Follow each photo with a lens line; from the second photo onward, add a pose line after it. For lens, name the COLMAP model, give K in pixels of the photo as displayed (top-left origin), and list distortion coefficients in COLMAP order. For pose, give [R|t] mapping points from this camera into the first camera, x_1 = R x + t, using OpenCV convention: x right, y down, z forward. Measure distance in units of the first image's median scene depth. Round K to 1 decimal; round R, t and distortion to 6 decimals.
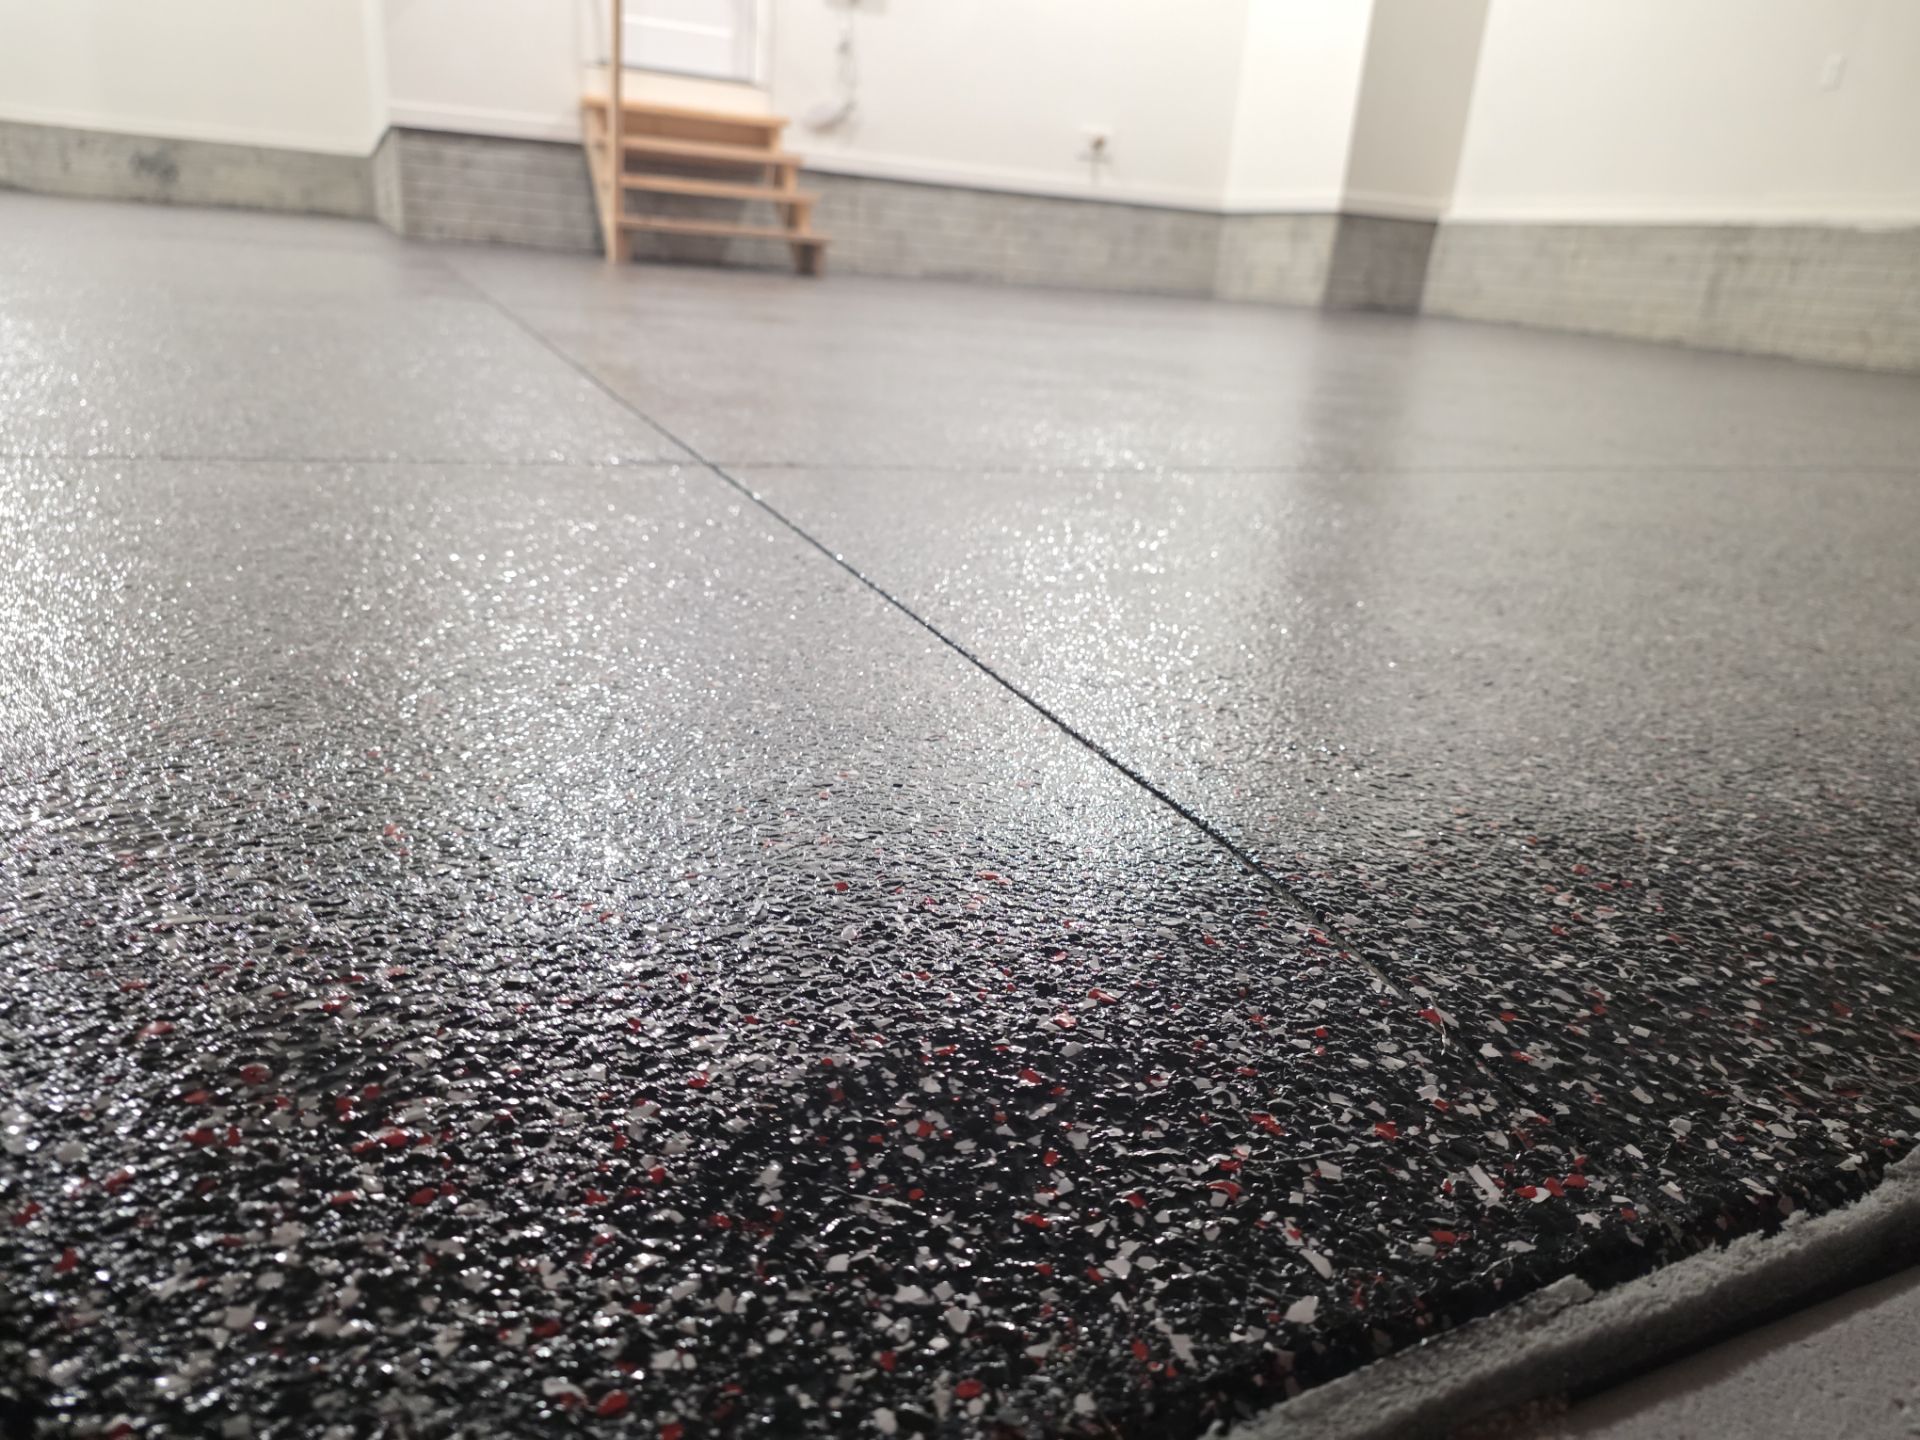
lens RADIAL K [[1360.7, 0, 960.0], [0, 1360.7, 720.0], [0, 0, 1]] dist [0.019955, -0.002708]
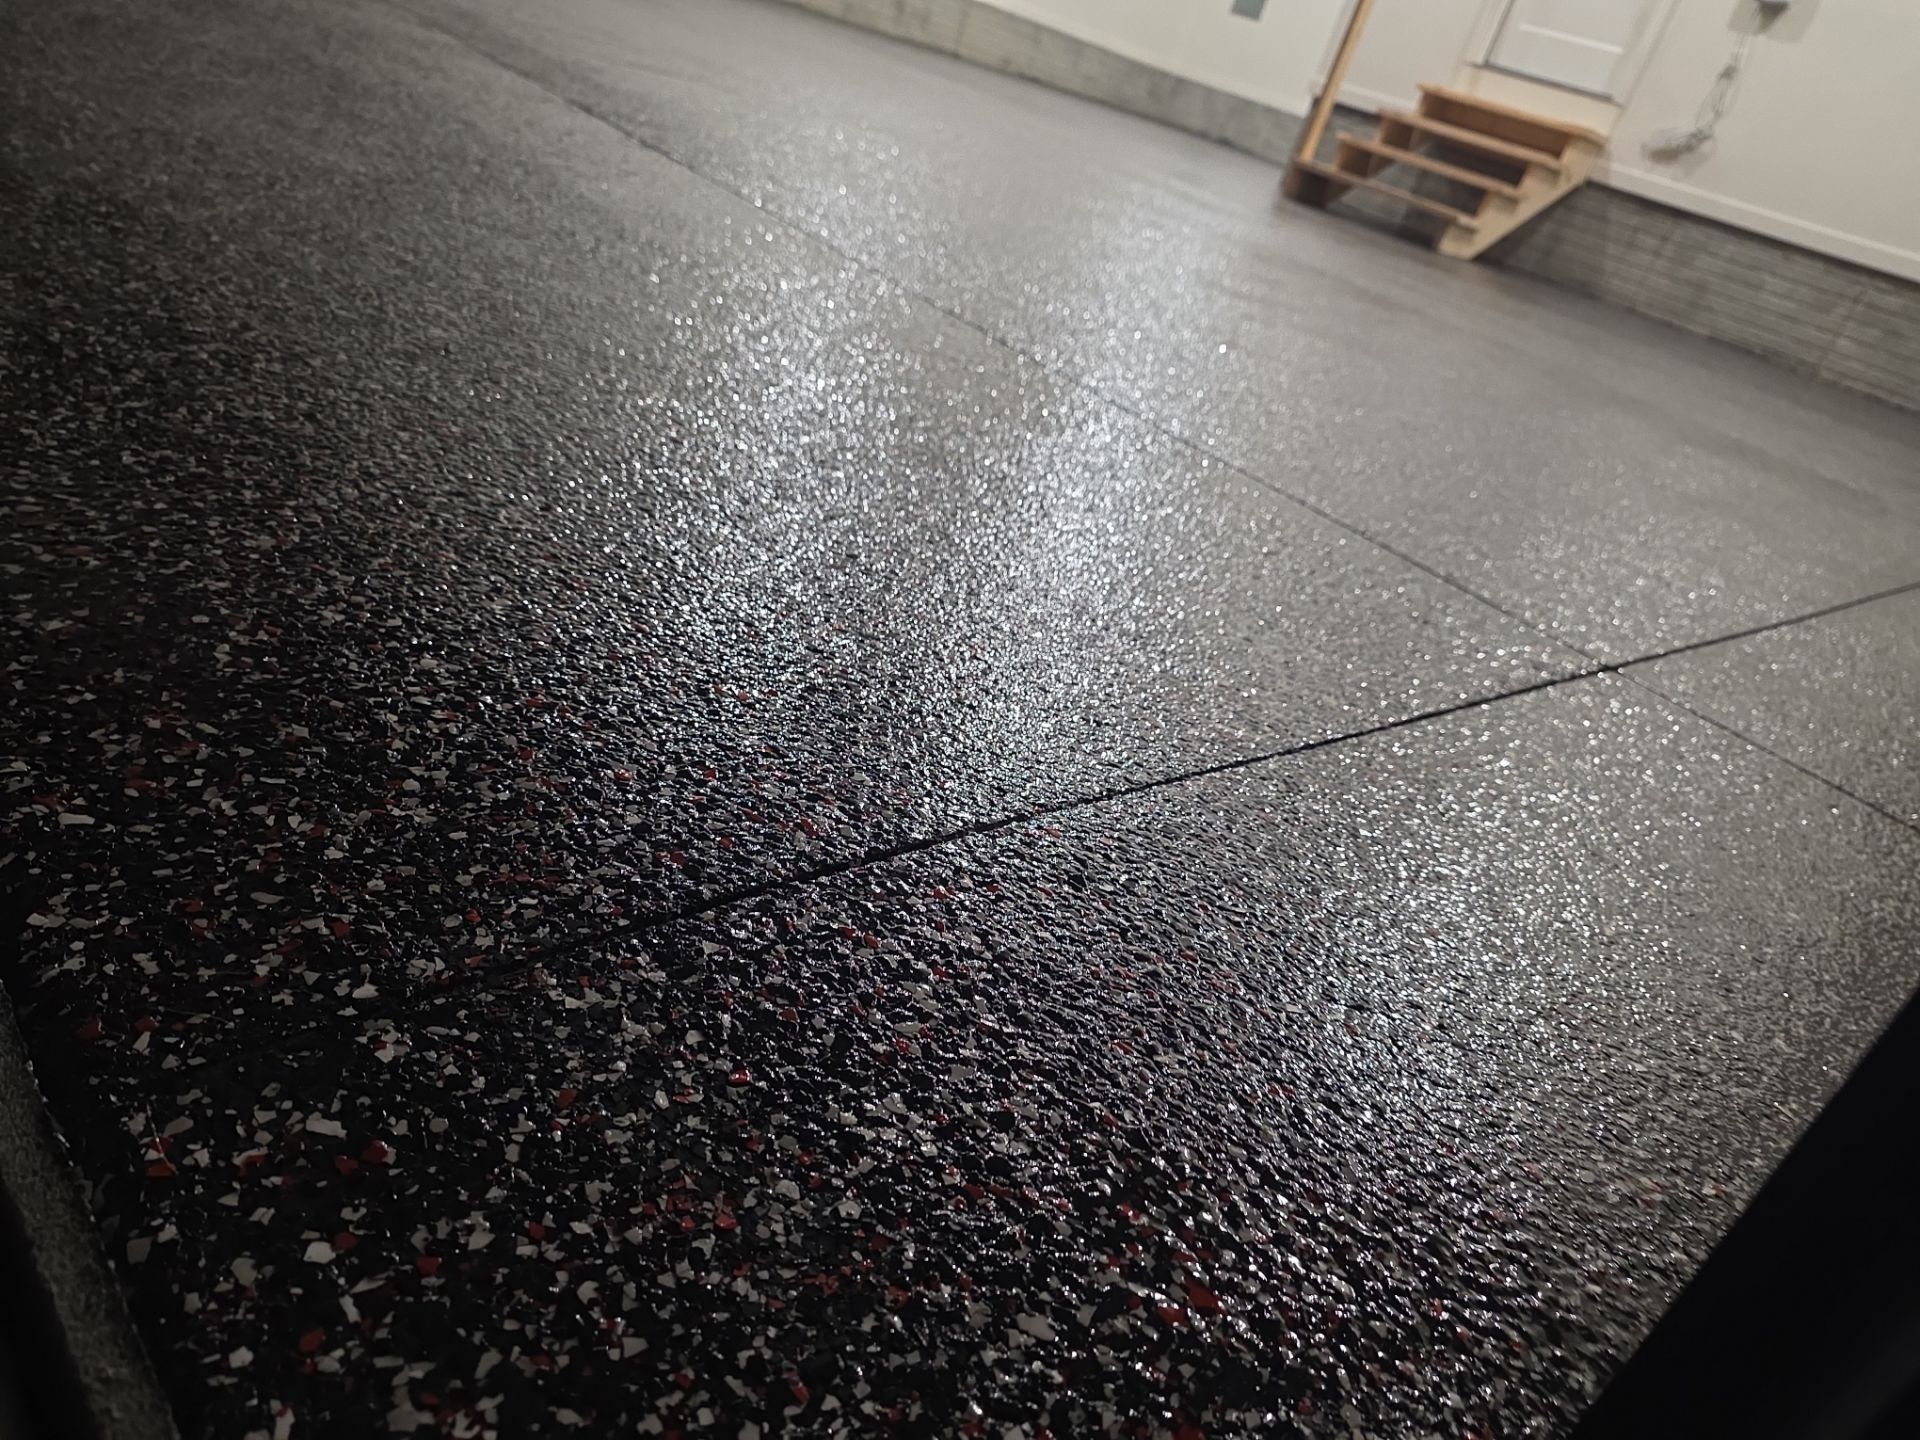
lens RADIAL K [[1360.7, 0, 960.0], [0, 1360.7, 720.0], [0, 0, 1]] dist [0.019955, -0.002708]
pose [[0.321434, 0.444742, -0.835993, 0.683808], [-0.556478, 0.803031, 0.213244, -0.051100], [0.766167, 0.396668, 0.505611, 0.295396]]
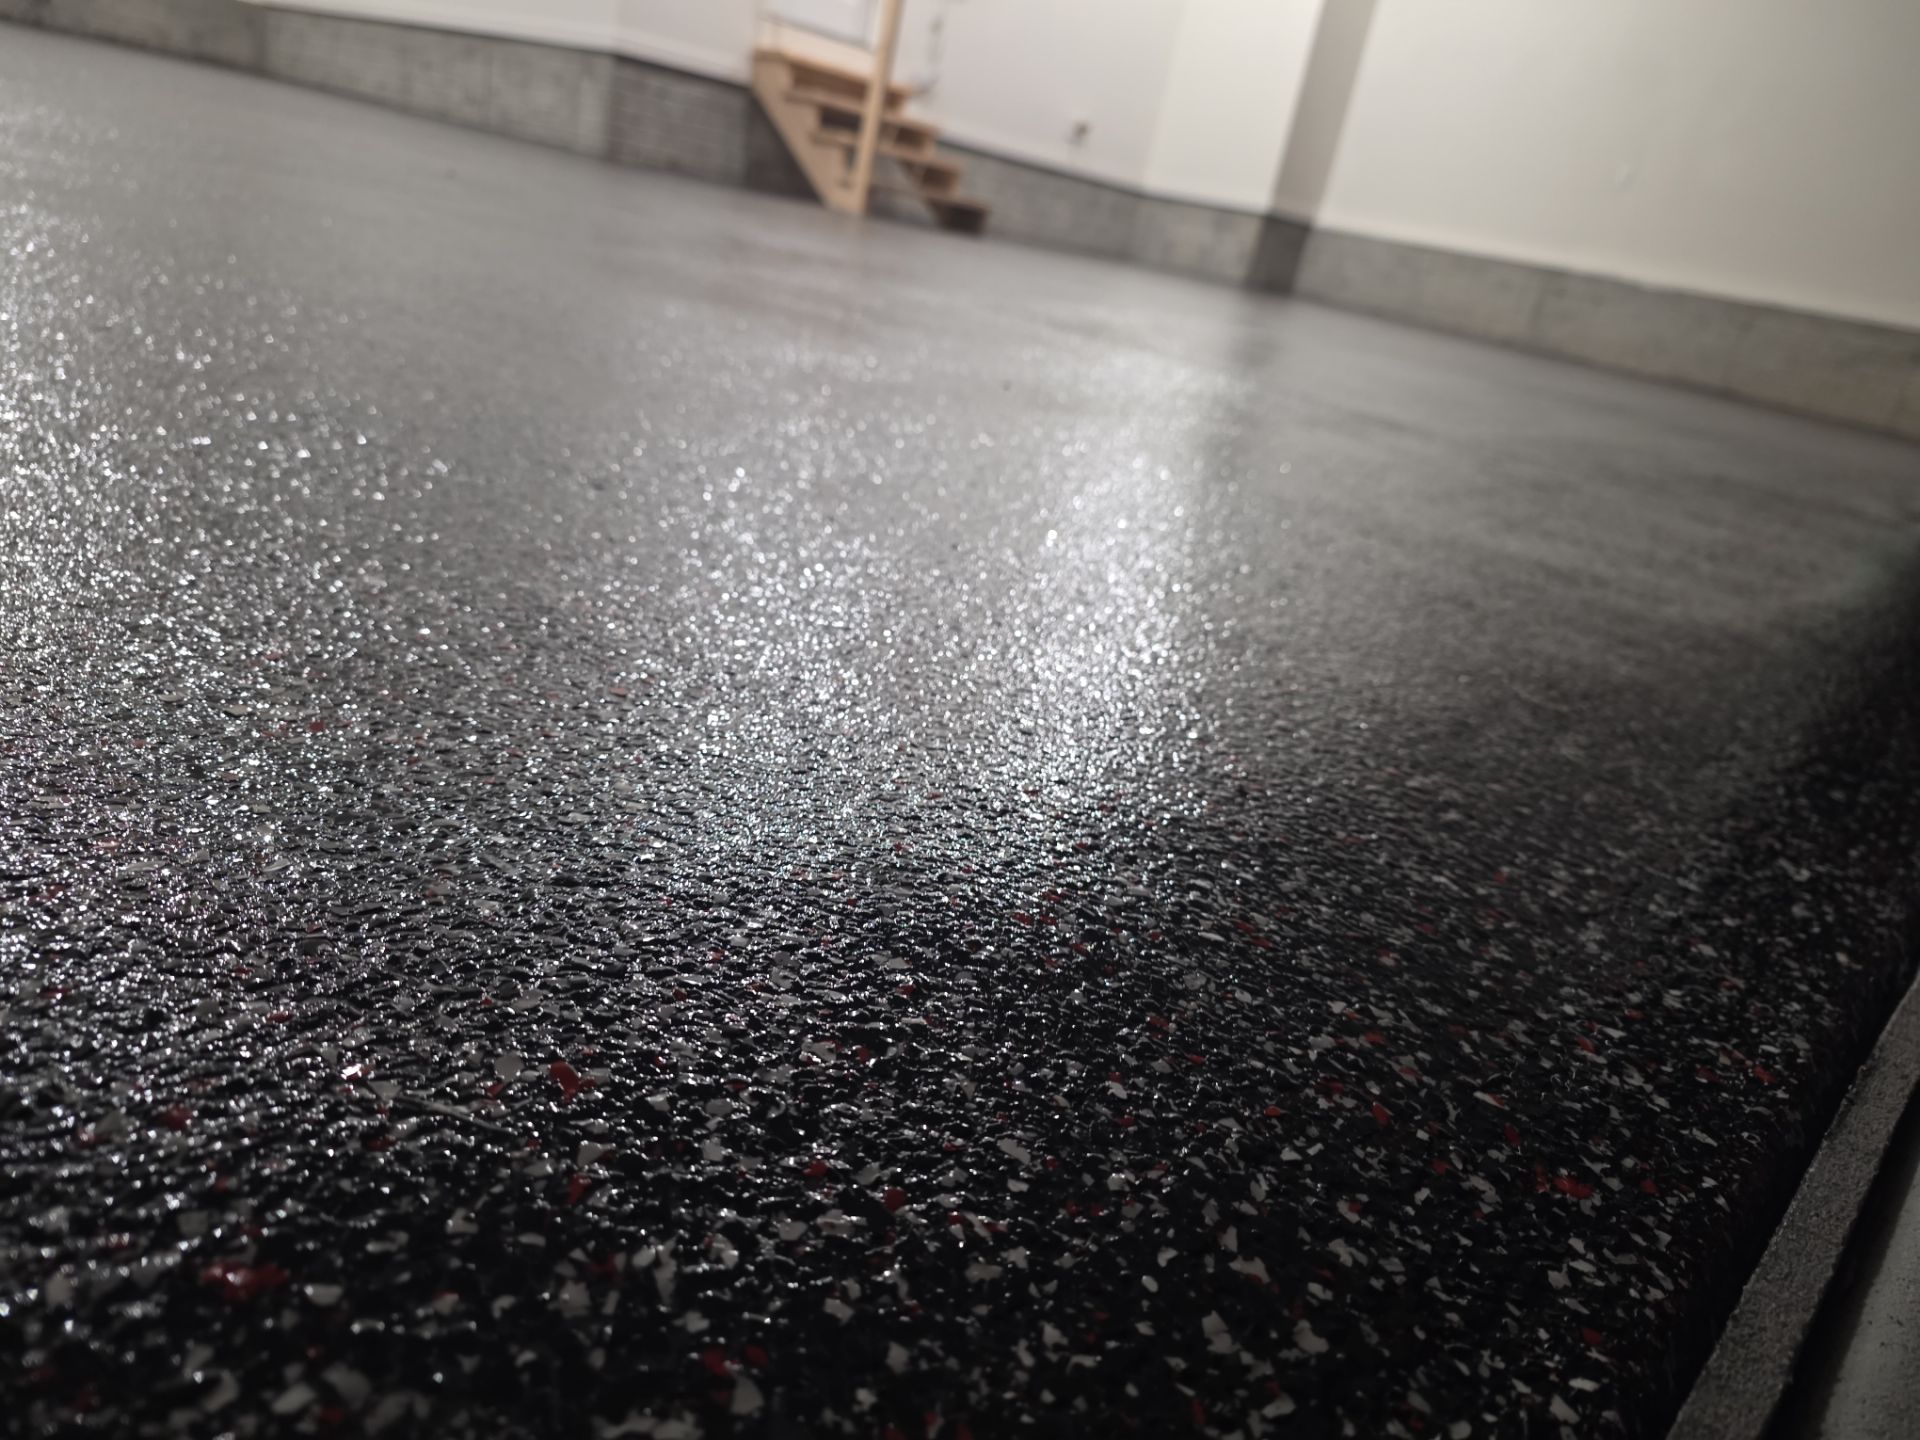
lens RADIAL K [[1360.7, 0, 960.0], [0, 1360.7, 720.0], [0, 0, 1]] dist [0.019955, -0.002708]
pose [[0.916878, -0.040237, 0.397135, -0.529145], [0.007969, 0.996553, 0.082571, 0.002803], [-0.399088, -0.072543, 0.914038, -0.114426]]
